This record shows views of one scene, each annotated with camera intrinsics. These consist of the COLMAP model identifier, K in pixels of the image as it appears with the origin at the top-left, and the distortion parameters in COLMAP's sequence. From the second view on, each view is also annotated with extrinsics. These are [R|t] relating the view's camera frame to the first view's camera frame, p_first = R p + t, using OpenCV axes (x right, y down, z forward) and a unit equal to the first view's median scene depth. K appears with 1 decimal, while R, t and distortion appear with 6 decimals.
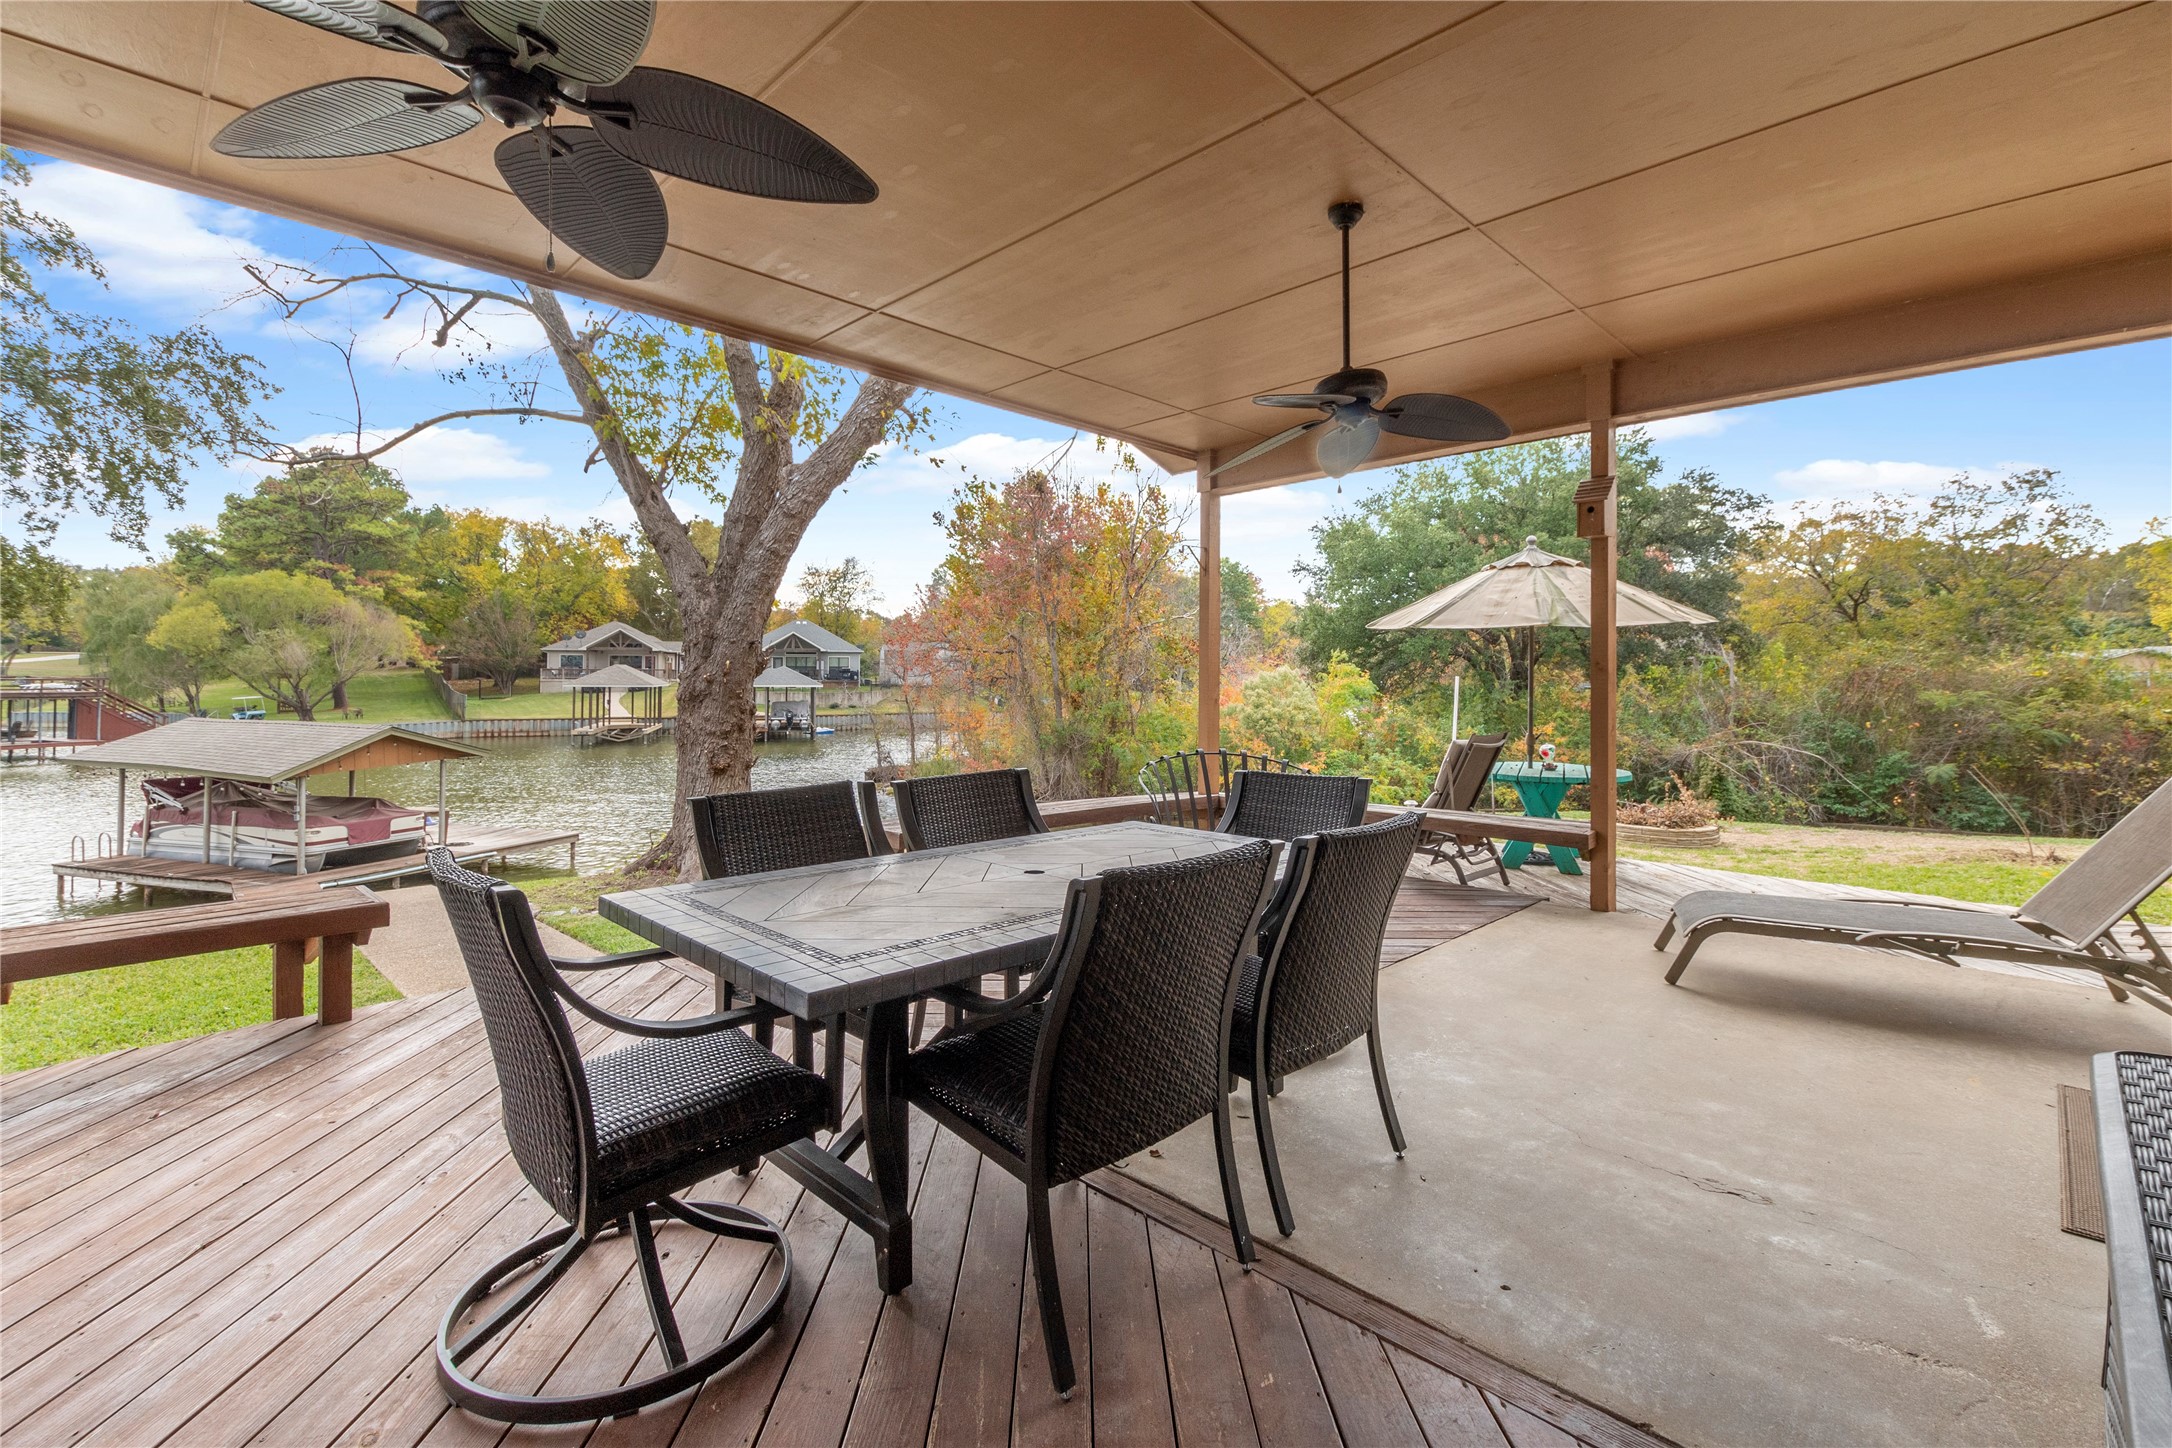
lens RADIAL K [[939.4, 0, 1109.5], [0, 939.4, 658.5], [0, 0, 1]] dist [-0.004546, -0.002170]
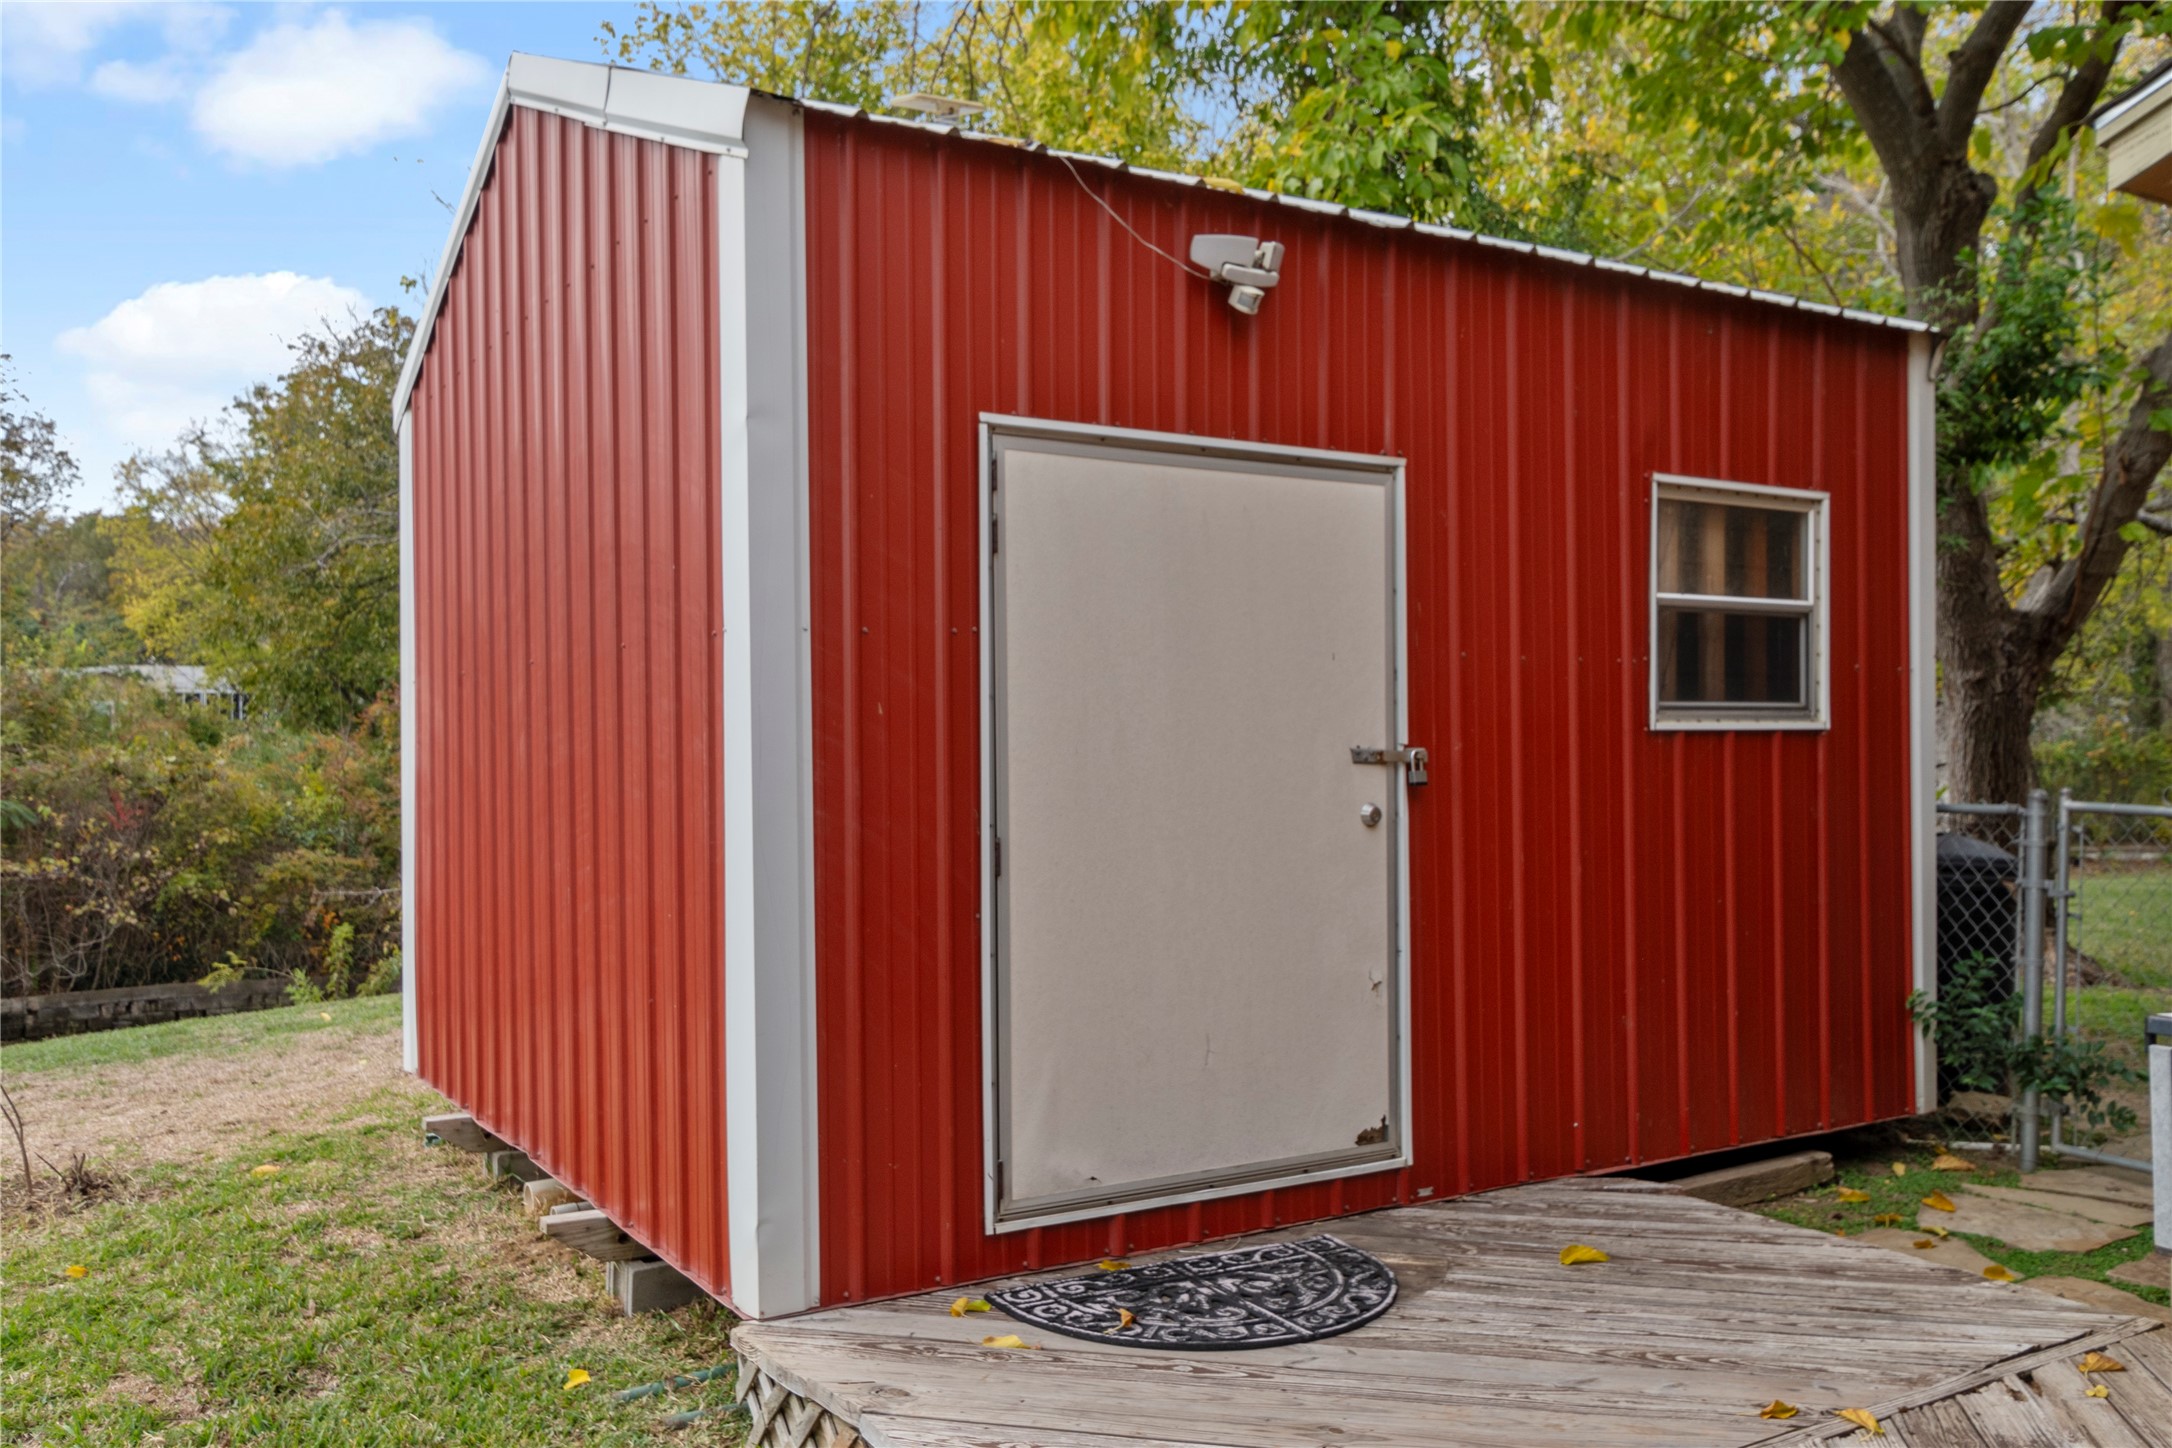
lens RADIAL K [[1811.2, 0, 1082.9], [0, 1811.2, 728.8], [0, 0, 1]] dist [-0.008559, -0.004136]
pose [[0.233646, -0.007103, 0.972296, 0.153865], [-0.022955, 0.999654, 0.012819, 0.008546], [-0.972051, -0.025314, 0.233402, 0.166070]]
